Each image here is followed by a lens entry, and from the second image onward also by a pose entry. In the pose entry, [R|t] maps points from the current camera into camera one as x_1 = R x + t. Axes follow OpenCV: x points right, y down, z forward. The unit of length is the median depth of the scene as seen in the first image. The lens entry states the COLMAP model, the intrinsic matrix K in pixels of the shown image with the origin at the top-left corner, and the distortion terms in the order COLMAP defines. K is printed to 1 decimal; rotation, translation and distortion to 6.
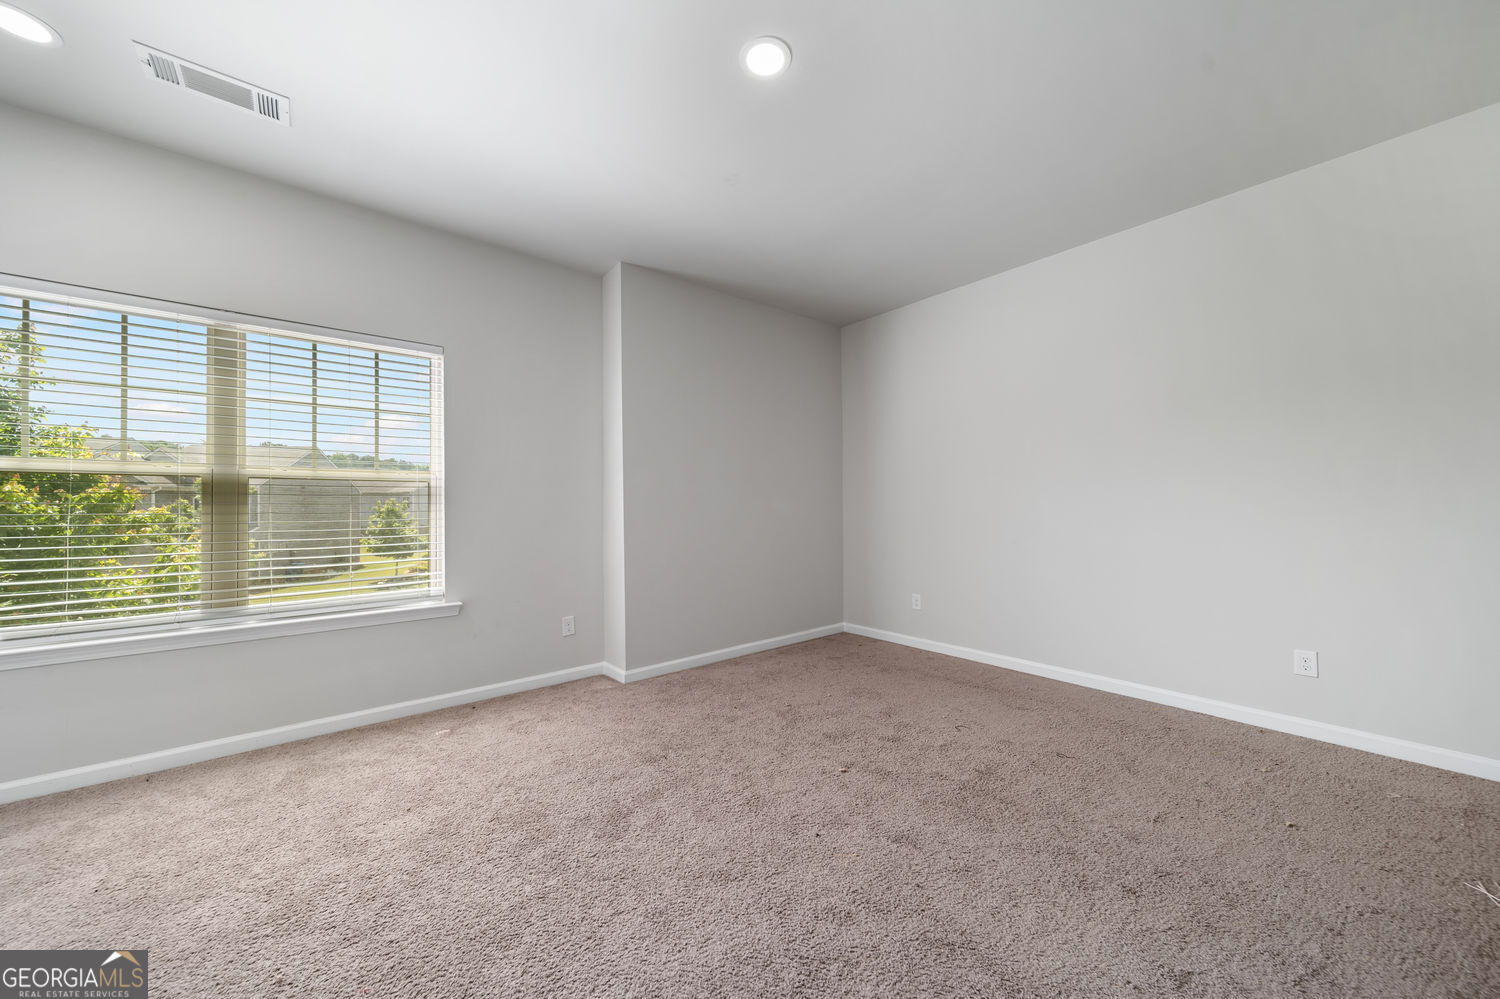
lens RADIAL K [[553.3, 0, 751.5], [0, 553.3, 504.1], [0, 0, 1]] dist [0.016621, 0.000003]
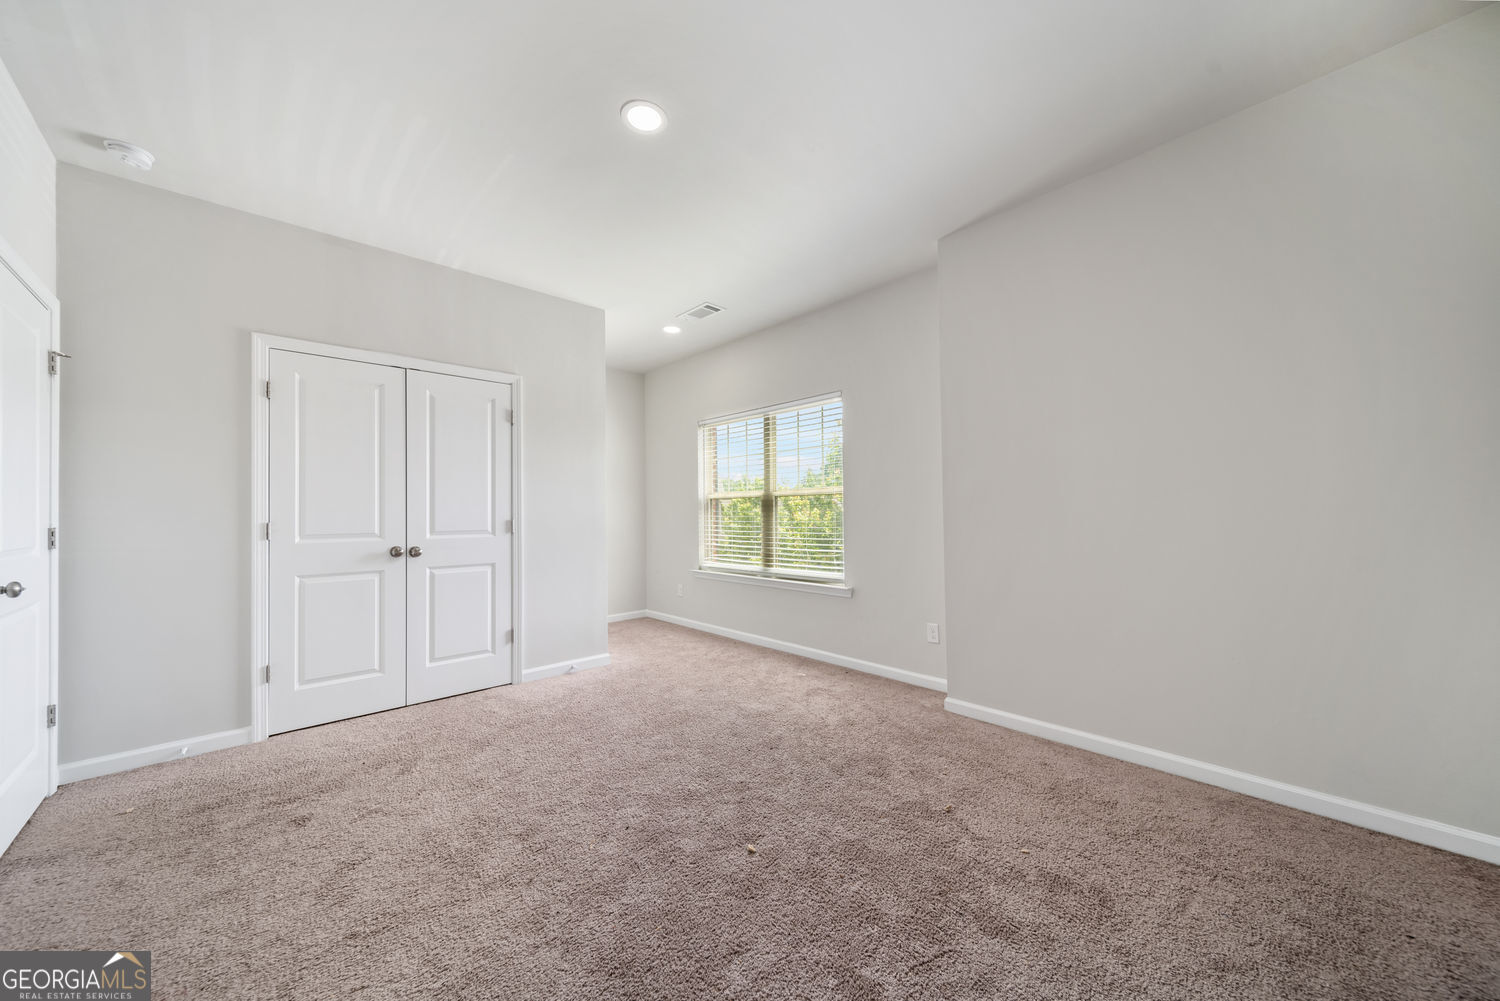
lens RADIAL K [[553.3, 0, 751.5], [0, 553.3, 505.1], [0, 0, 1]] dist [0.016621, 0.000003]
pose [[0.015762, -0.015937, -0.999749, 0.863396], [0.015145, 0.999762, -0.015698, 0.007363], [0.999761, -0.014894, 0.015999, 0.896358]]
